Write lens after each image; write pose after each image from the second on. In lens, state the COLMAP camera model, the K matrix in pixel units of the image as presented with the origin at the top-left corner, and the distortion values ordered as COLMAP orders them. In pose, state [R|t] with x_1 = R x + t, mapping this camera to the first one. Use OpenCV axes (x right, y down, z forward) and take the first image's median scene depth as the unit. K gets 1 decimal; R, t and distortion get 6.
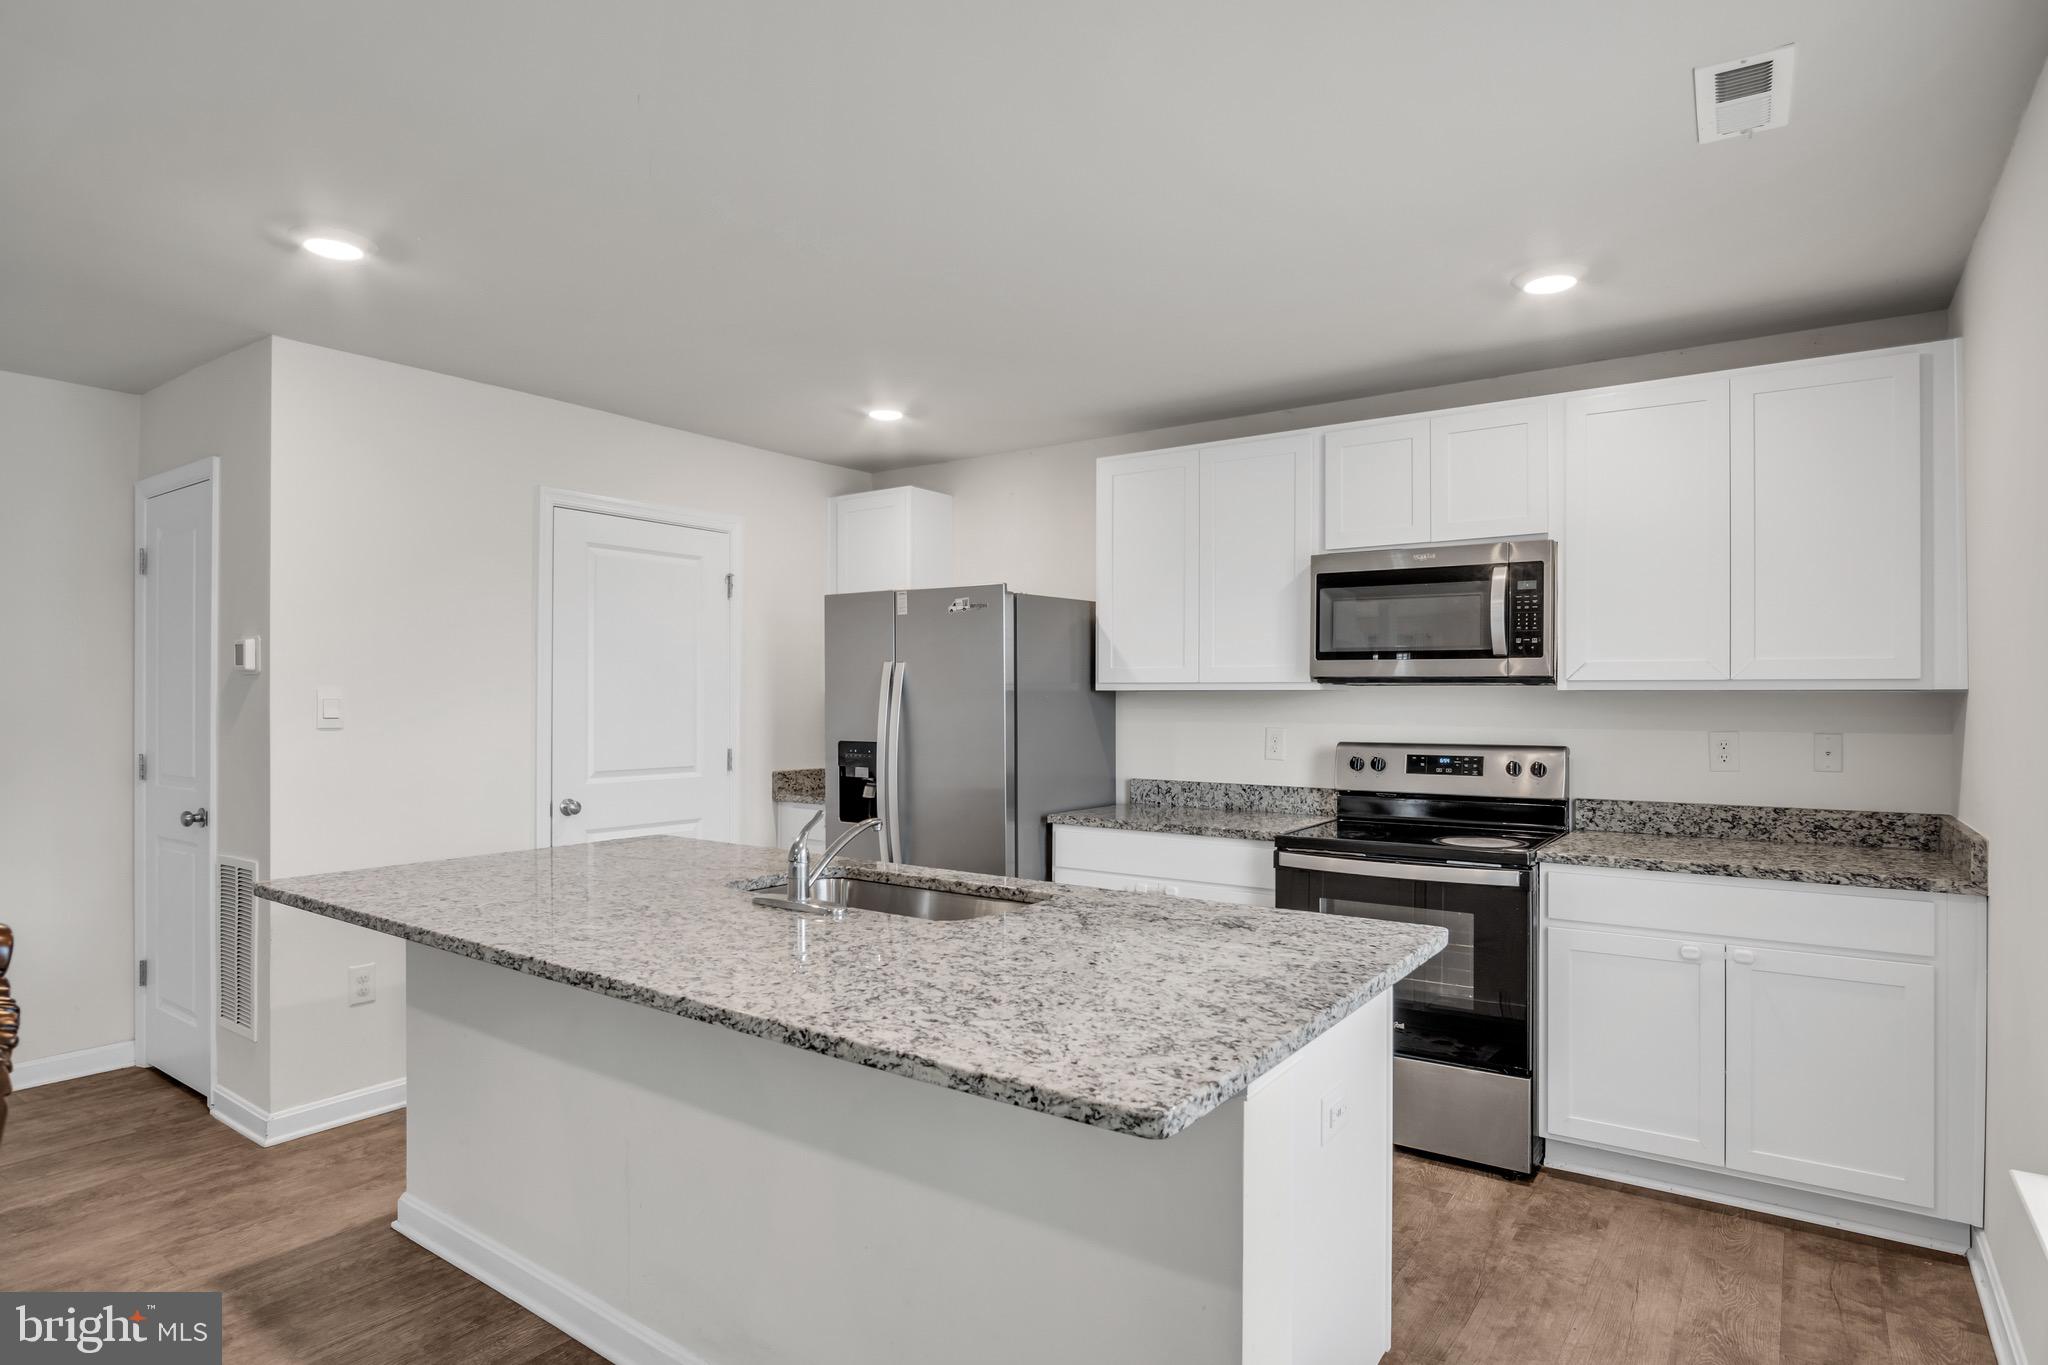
lens RADIAL K [[1115.4, 0, 1019.3], [0, 1115.4, 714.0], [0, 0, 1]] dist [-0.029535, 0.006865]
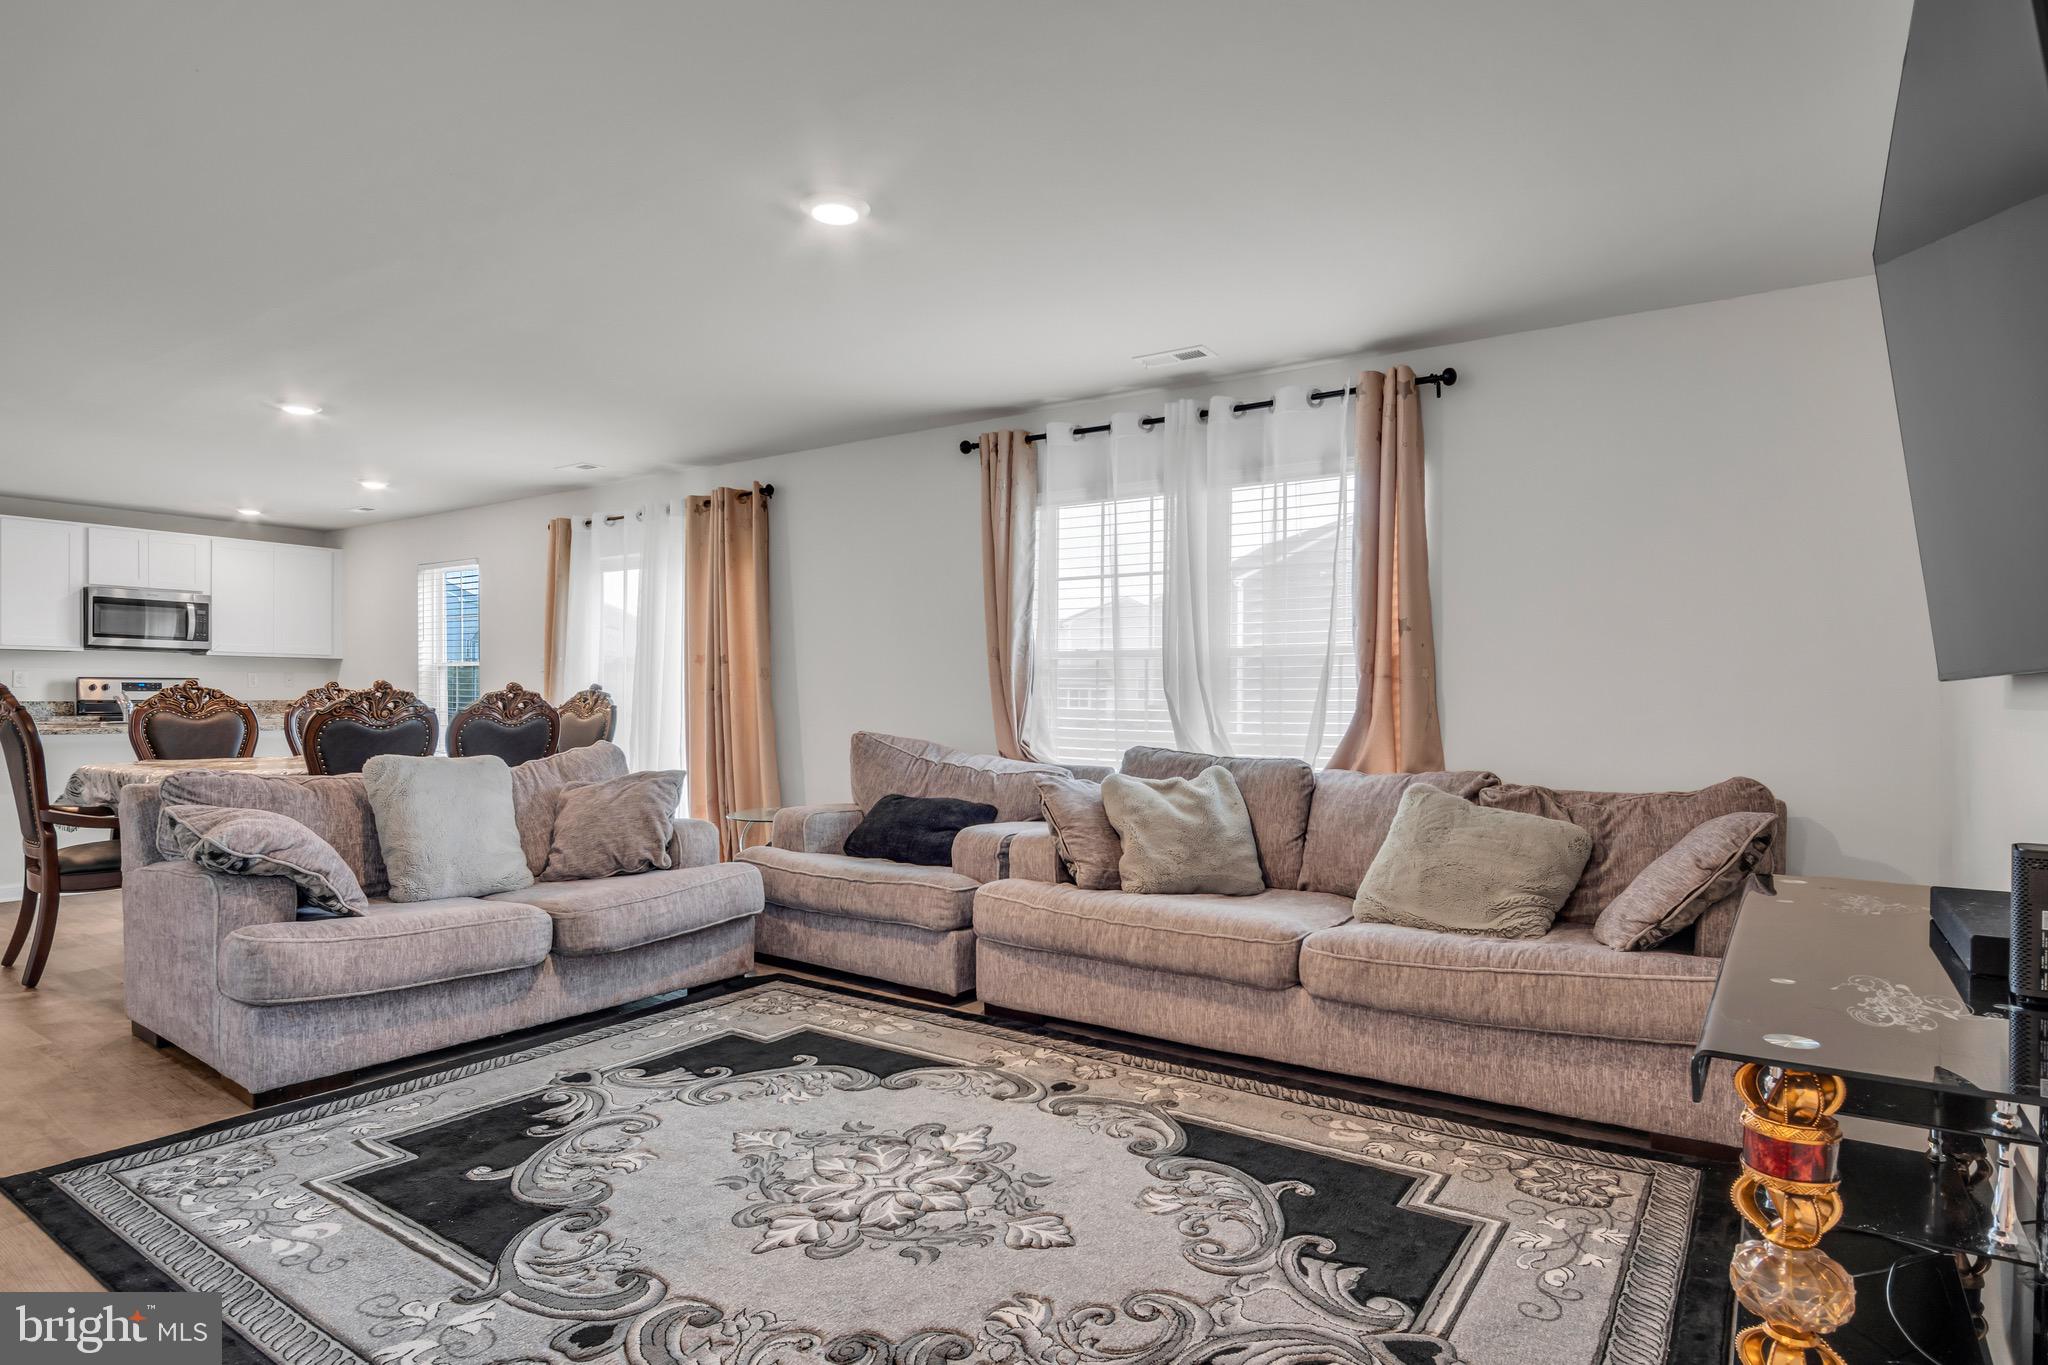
lens RADIAL K [[1115.4, 0, 1030.5], [0, 1115.4, 714.9], [0, 0, 1]] dist [-0.029535, 0.006865]
pose [[-0.008900, -0.022965, 0.999697, -1.924663], [0.005315, 0.999721, 0.023013, 0.063715], [-0.999946, 0.005518, -0.008776, -0.800458]]
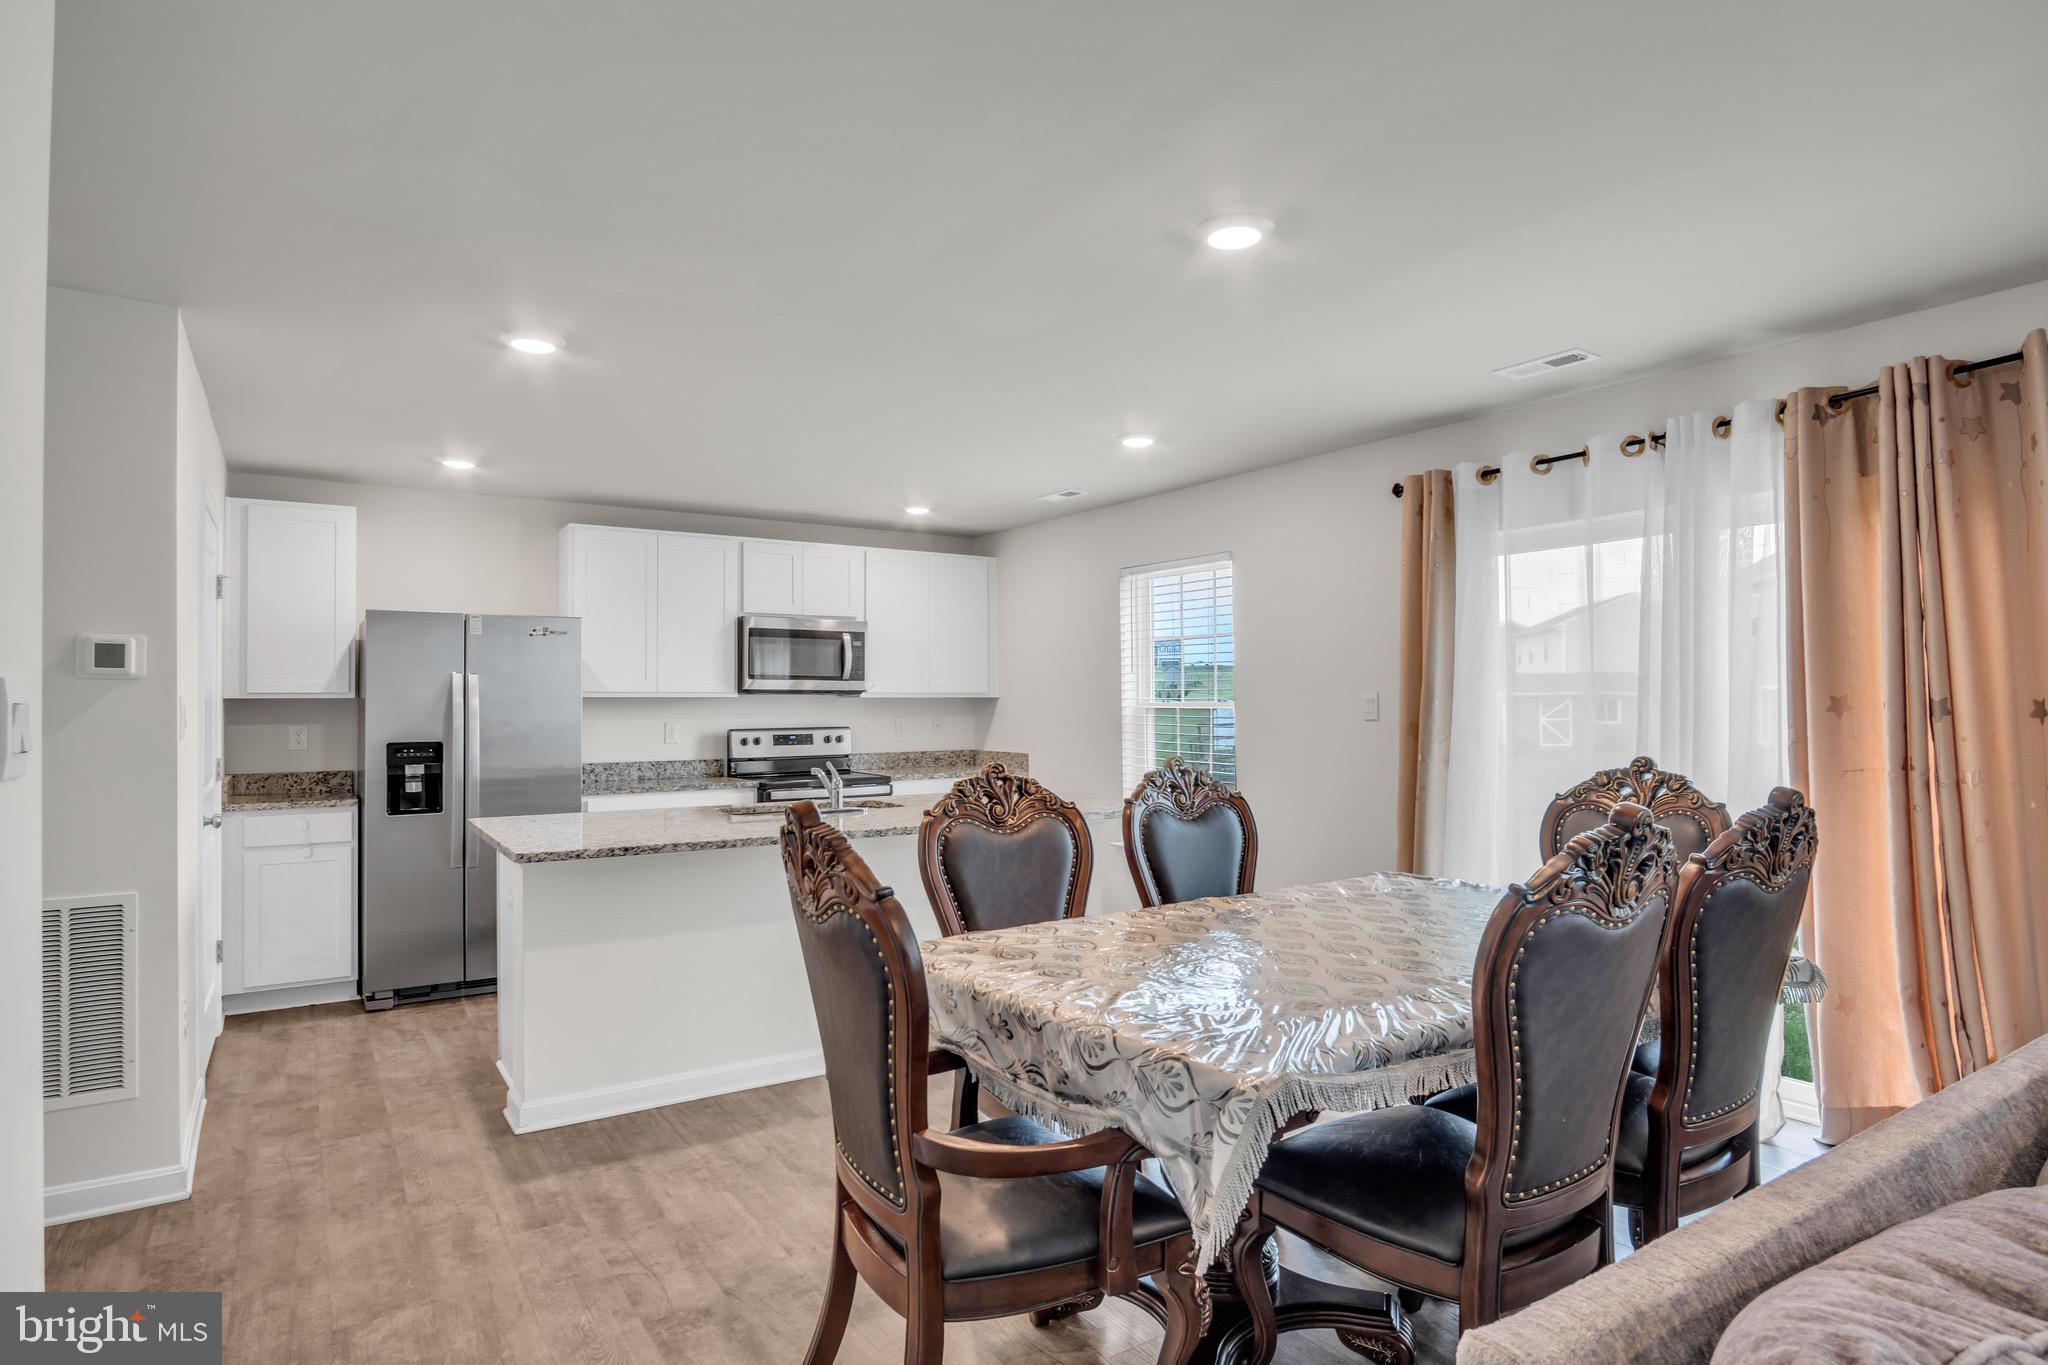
lens RADIAL K [[1115.4, 0, 1027.1], [0, 1115.4, 678.9], [0, 0, 1]] dist [-0.029535, 0.006865]
pose [[0.358964, 0.015601, 0.933221, -1.199978], [0.019320, 0.999522, -0.024141, -0.000900], [-0.933151, 0.026695, 0.358491, 0.011417]]
